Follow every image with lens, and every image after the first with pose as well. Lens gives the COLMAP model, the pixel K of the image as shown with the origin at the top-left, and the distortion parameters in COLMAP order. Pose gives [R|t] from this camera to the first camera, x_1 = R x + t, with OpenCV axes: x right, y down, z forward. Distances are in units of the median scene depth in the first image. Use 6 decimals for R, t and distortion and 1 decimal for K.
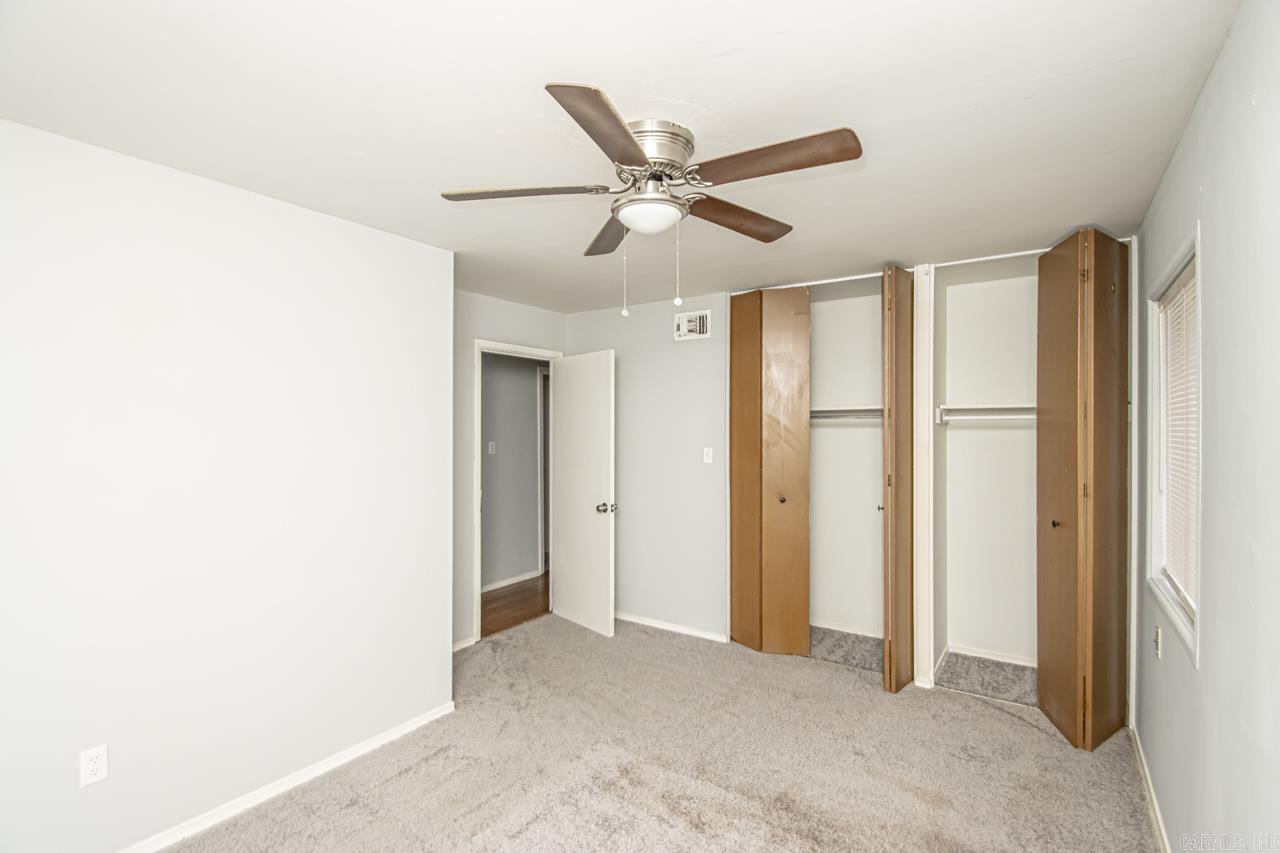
lens RADIAL K [[595.6, 0, 651.0], [0, 595.6, 422.5], [0, 0, 1]] dist [0.026780, -0.018004]
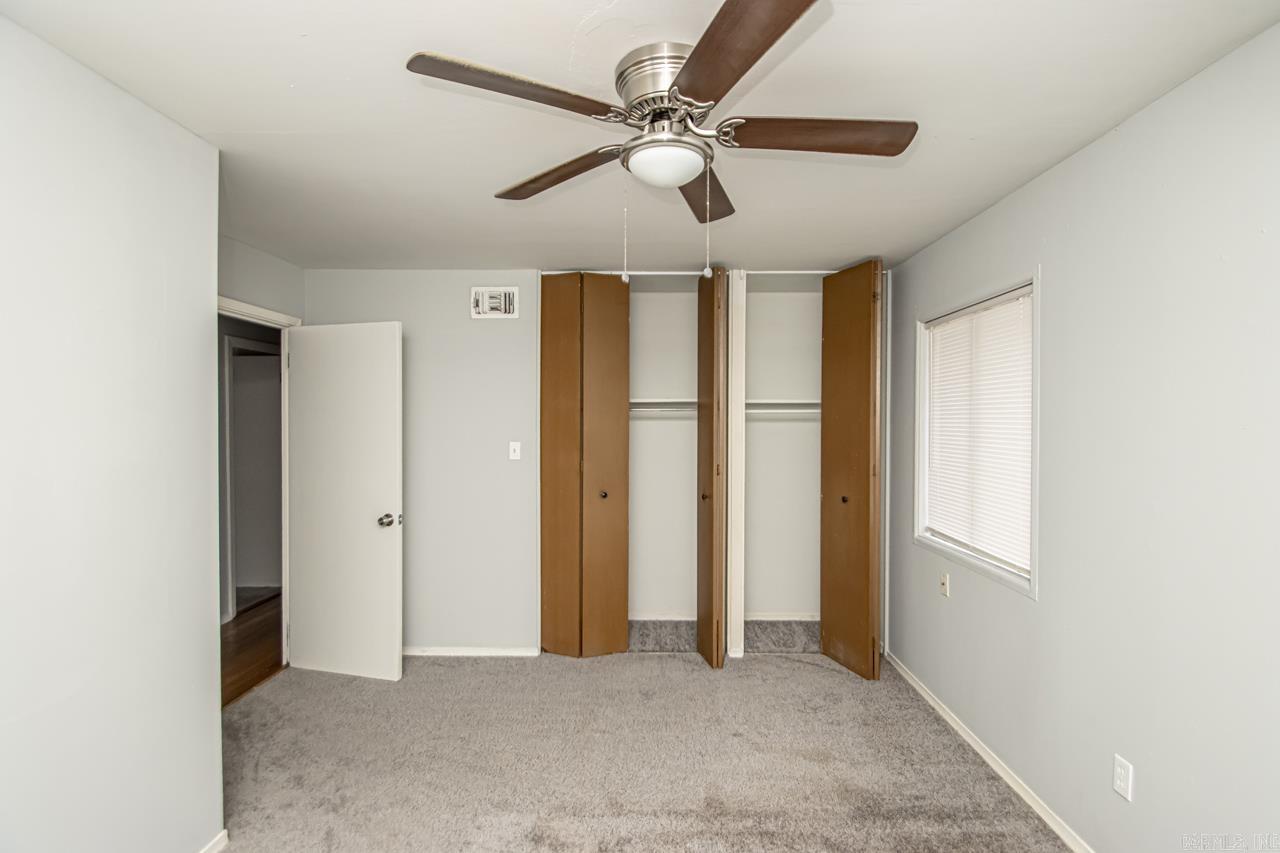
lens RADIAL K [[595.6, 0, 651.0], [0, 595.6, 422.5], [0, 0, 1]] dist [0.026780, -0.018004]
pose [[0.839668, -0.000969, 0.543100, -0.236367], [-0.005964, 0.999922, 0.011004, 0.001958], [-0.543068, -0.012479, 0.839596, 0.153683]]
